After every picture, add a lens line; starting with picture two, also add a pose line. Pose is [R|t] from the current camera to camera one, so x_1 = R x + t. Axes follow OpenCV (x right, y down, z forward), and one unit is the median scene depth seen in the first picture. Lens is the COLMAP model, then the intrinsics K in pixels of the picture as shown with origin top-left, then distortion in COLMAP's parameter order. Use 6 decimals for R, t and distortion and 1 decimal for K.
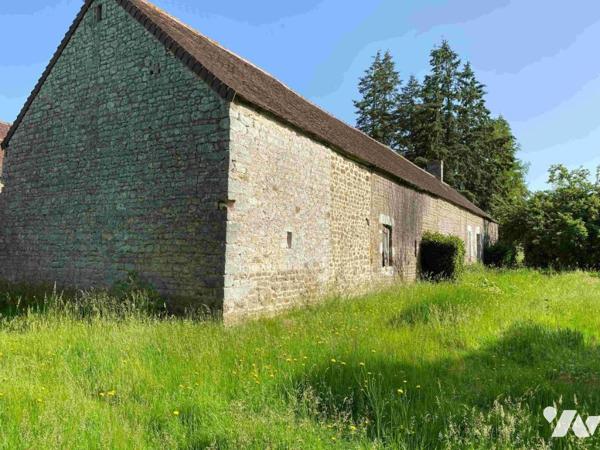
lens RADIAL K [[432.9, 0, 301.1], [0, 432.9, 221.2], [0, 0, 1]] dist [0.003737, -0.009902]
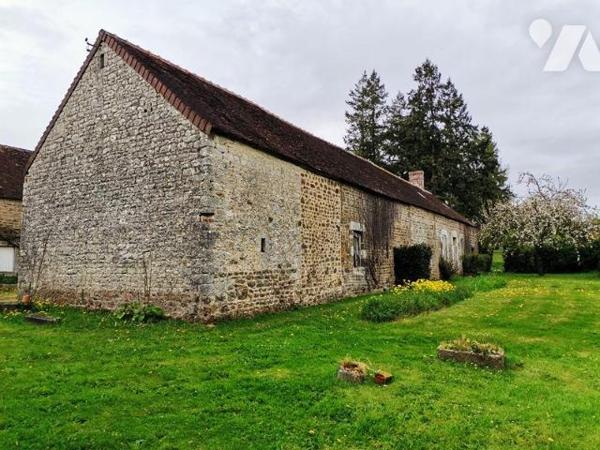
lens RADIAL K [[427.5, 0, 300.0], [0, 427.5, 225.0], [0, 0, 1]] dist [0.002264, 0.000336]
pose [[0.999390, -0.030040, -0.017809, 0.091597], [0.029756, 0.999429, -0.016014, 0.009358], [0.018280, 0.015474, 0.999713, -0.171894]]
